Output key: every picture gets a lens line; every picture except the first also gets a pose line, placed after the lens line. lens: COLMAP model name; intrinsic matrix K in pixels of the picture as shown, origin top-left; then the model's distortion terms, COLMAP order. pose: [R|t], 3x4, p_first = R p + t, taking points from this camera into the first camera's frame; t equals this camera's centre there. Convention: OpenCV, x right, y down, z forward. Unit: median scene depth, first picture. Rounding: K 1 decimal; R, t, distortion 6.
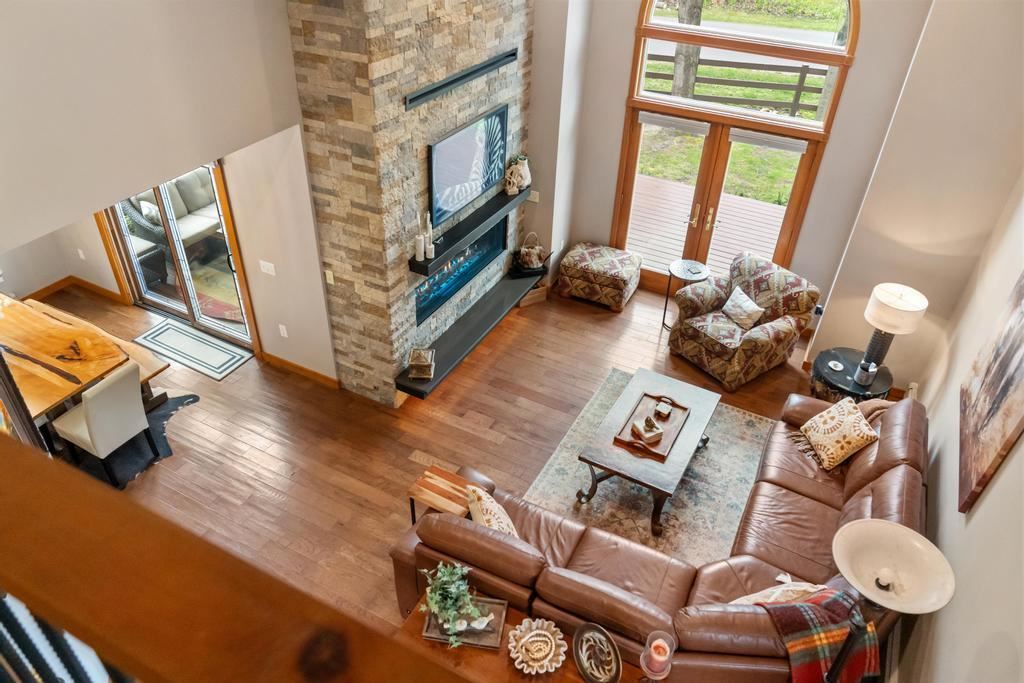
lens RADIAL K [[709.1, 0, 510.4], [0, 709.1, 341.7], [0, 0, 1]] dist [-0.007952, -0.001302]
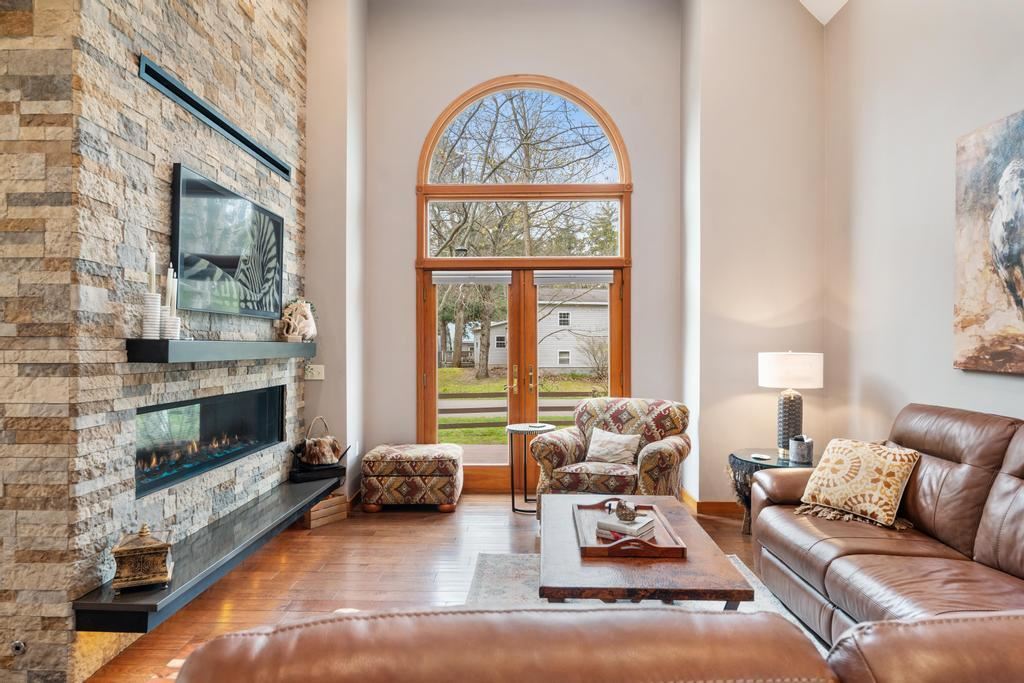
lens RADIAL K [[596.5, 0, 509.3], [0, 596.5, 342.5], [0, 0, 1]] dist [-0.000017, -0.001641]
pose [[0.896992, -0.029631, 0.441053, -0.083143], [0.282799, 0.805323, -0.521038, 0.211699], [-0.339751, 0.592096, 0.730747, 0.573515]]
